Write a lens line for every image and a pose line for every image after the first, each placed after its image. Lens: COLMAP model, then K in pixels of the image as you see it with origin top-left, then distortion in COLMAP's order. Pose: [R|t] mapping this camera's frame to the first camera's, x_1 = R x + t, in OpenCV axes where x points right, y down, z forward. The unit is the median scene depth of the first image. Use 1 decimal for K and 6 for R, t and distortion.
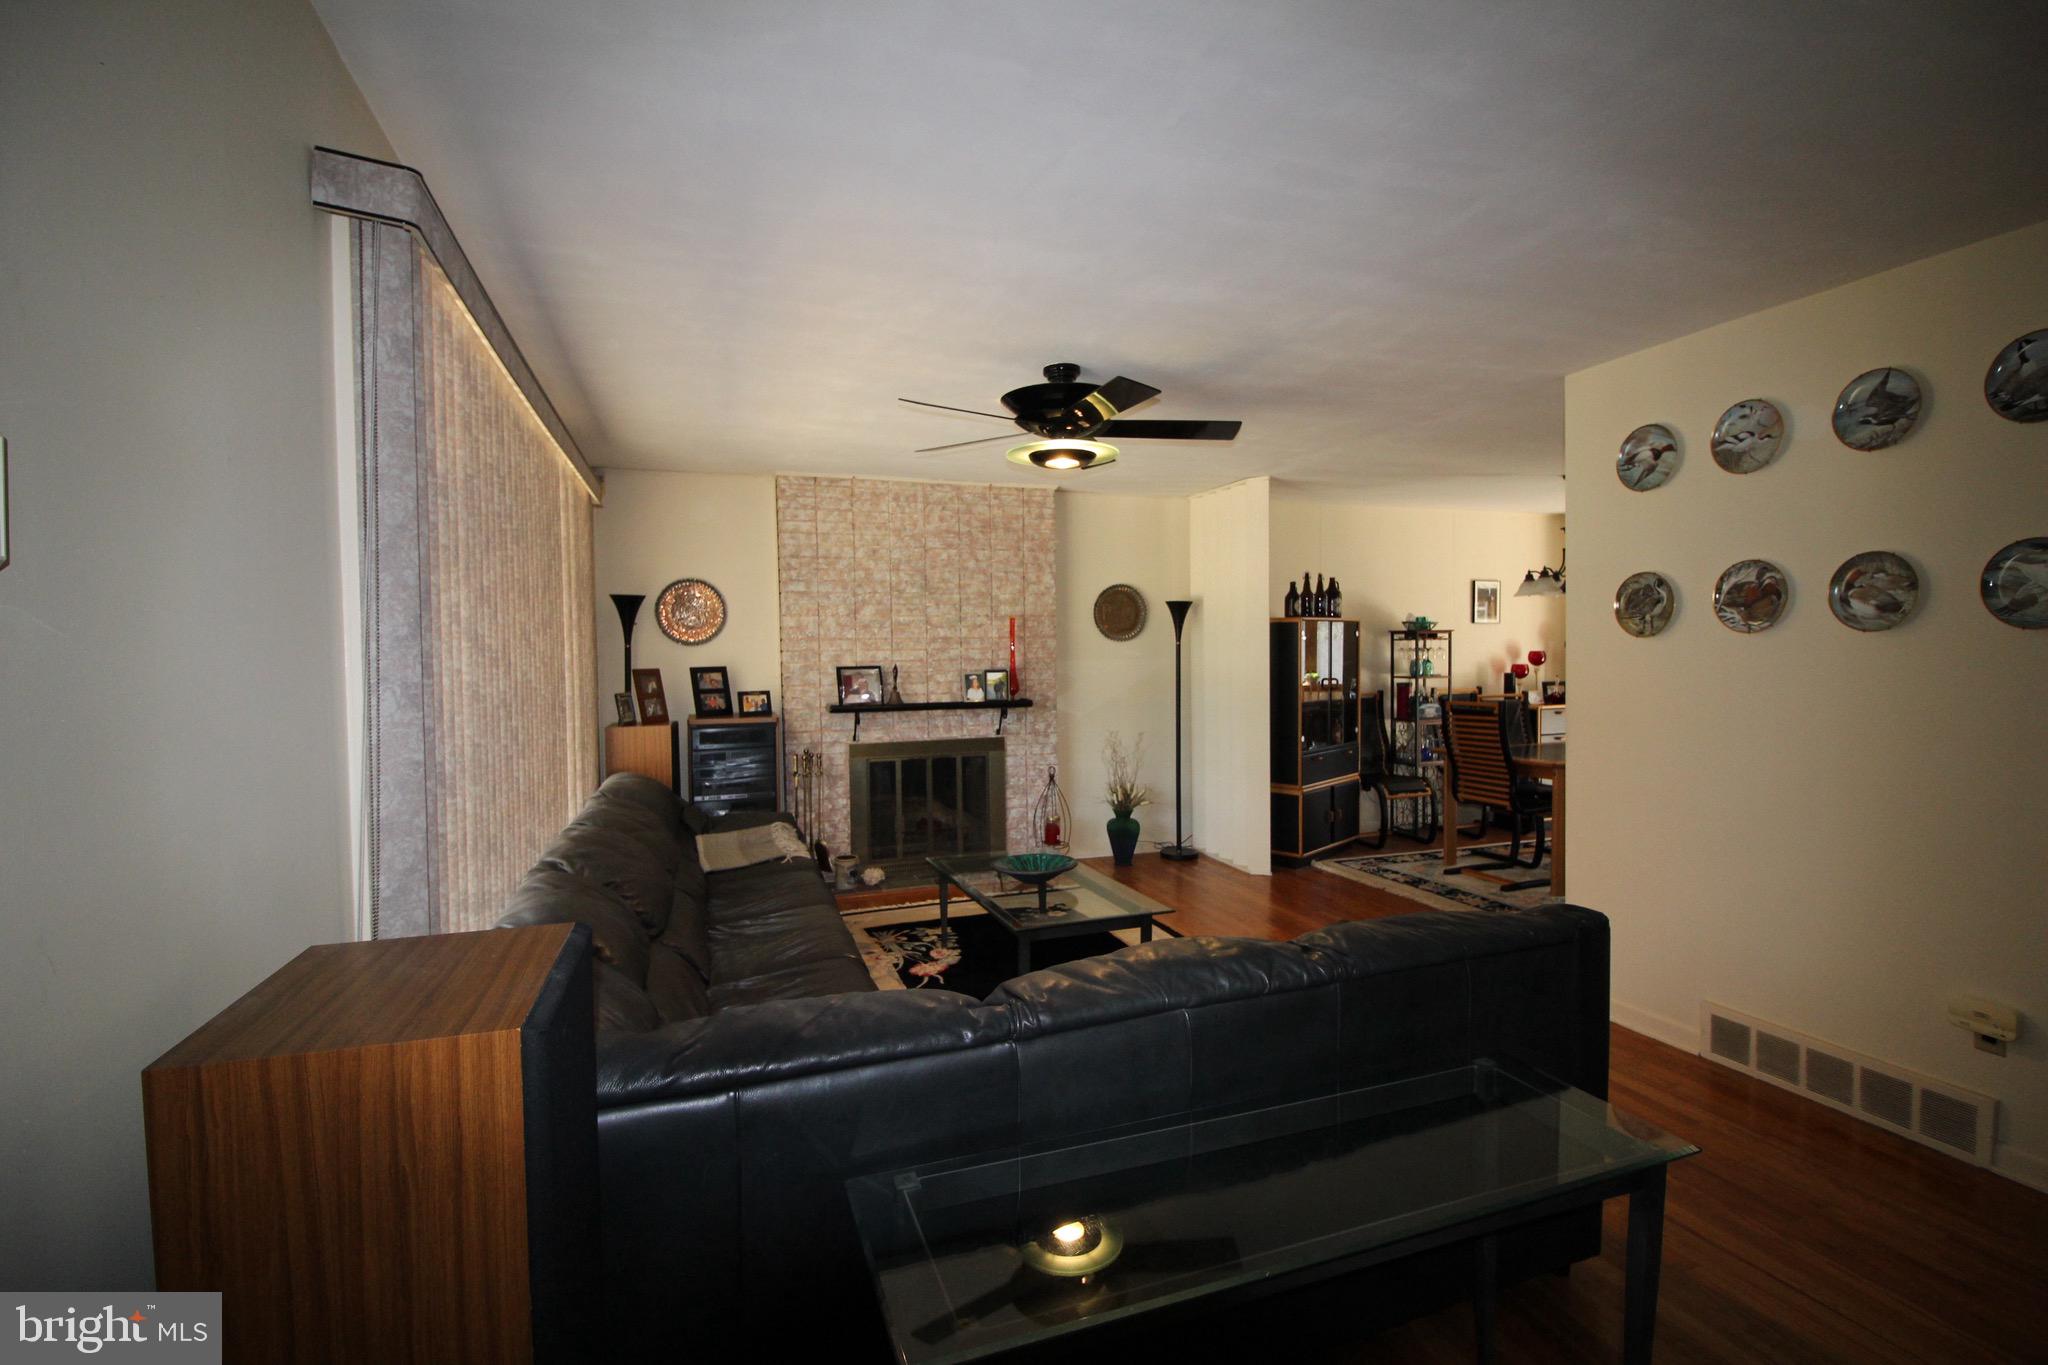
lens RADIAL K [[945.4, 0, 1026.8], [0, 945.4, 685.3], [0, 0, 1]] dist [0.002645, -0.015489]
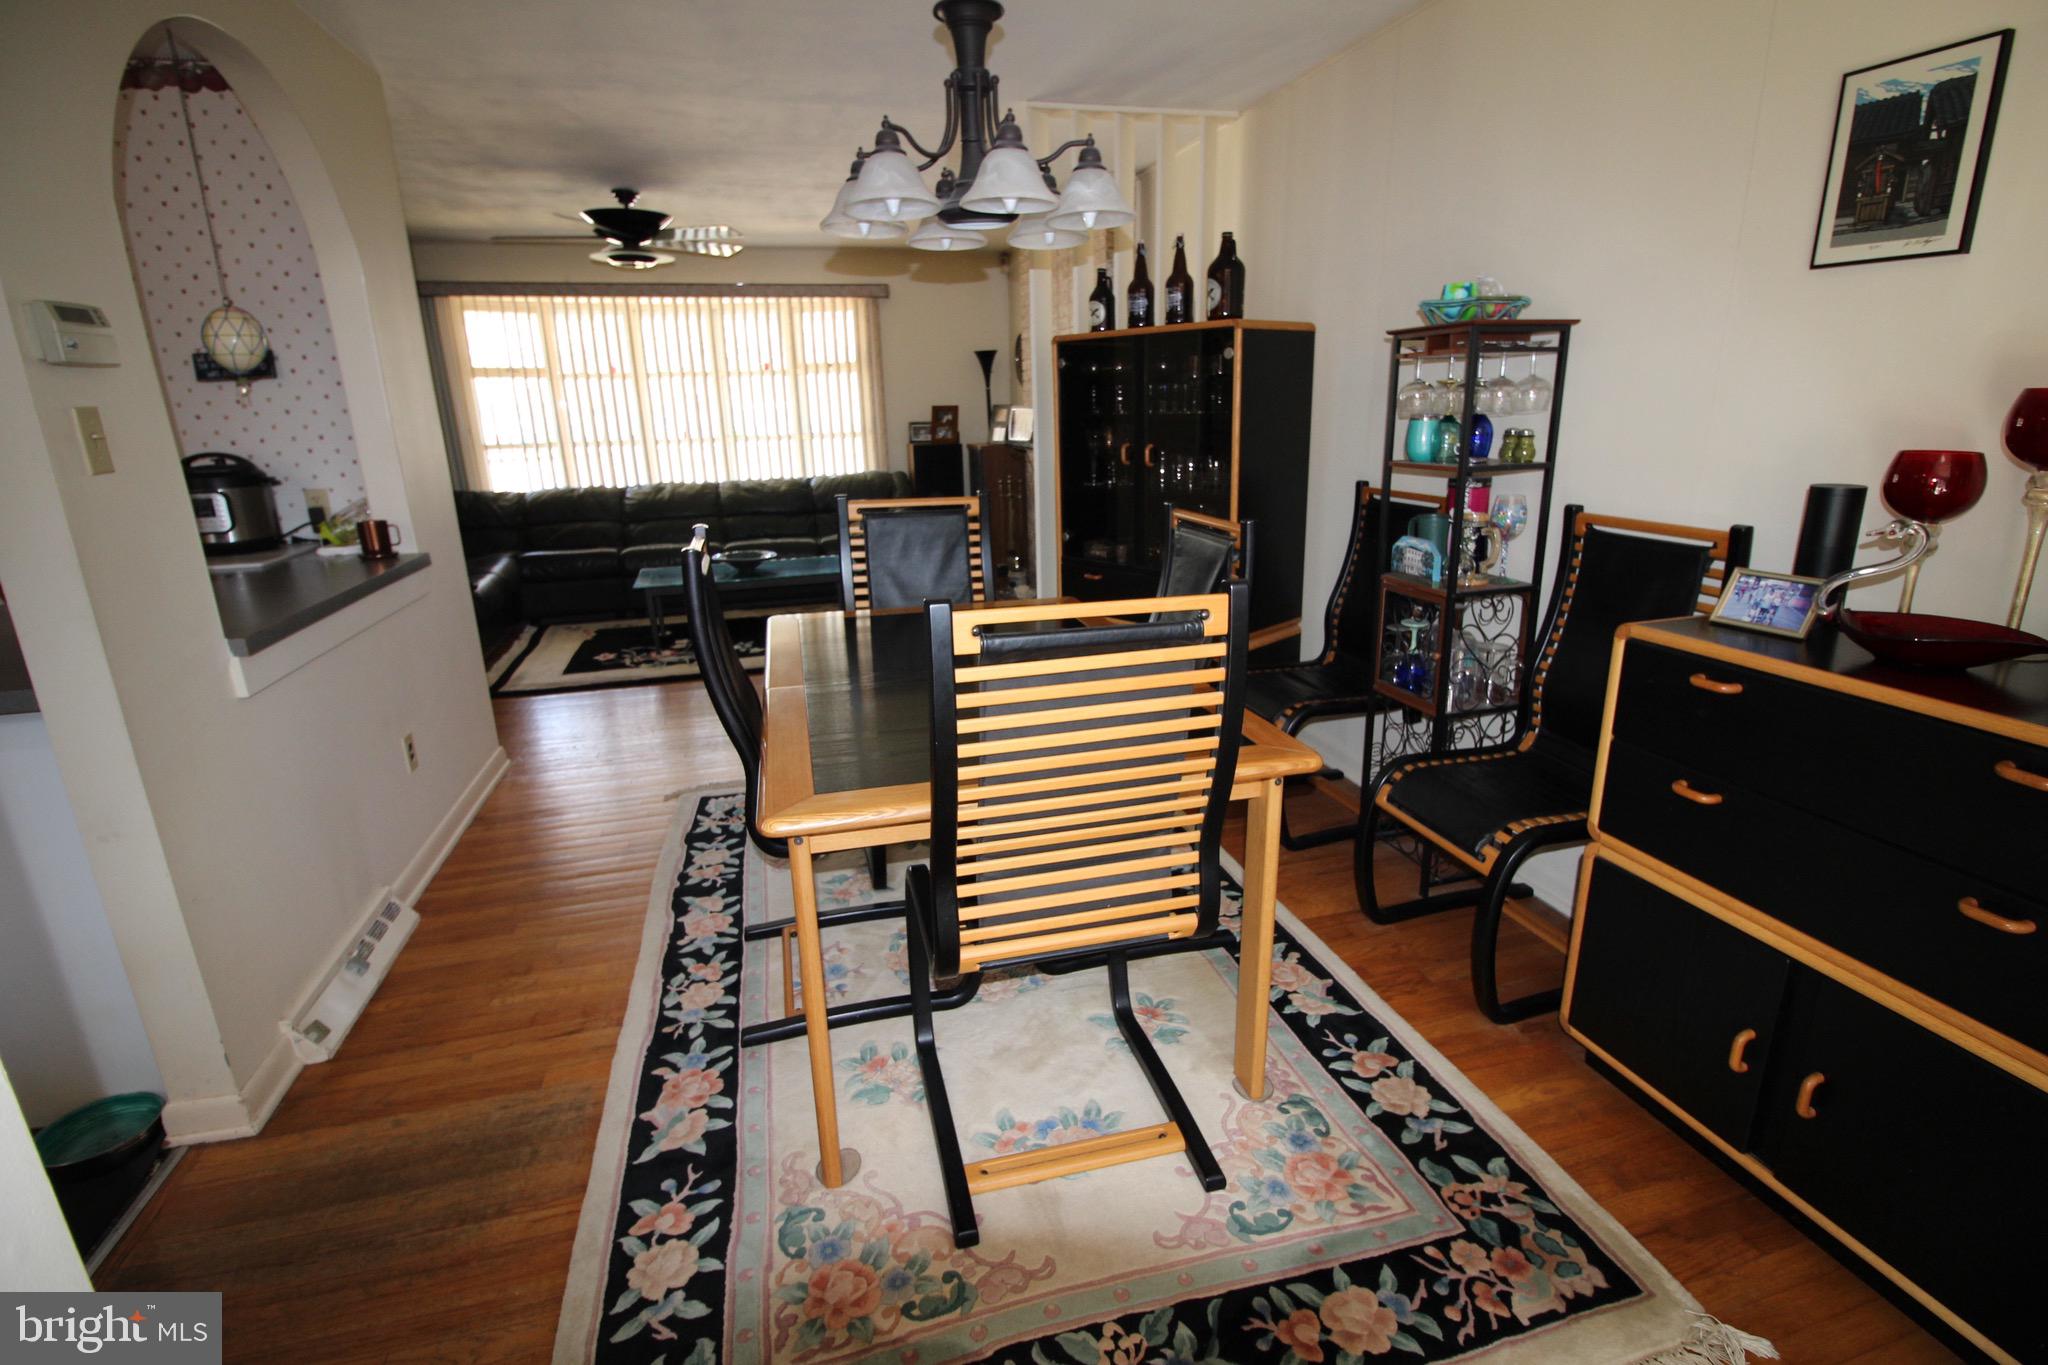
lens RADIAL K [[945.4, 0, 1026.8], [0, 945.4, 685.3], [0, 0, 1]] dist [0.002645, -0.015489]
pose [[-0.079119, 0.305974, -0.948747, 0.958387], [-0.002173, 0.951675, 0.307100, -0.046515], [0.996863, 0.026359, -0.074630, 1.040830]]
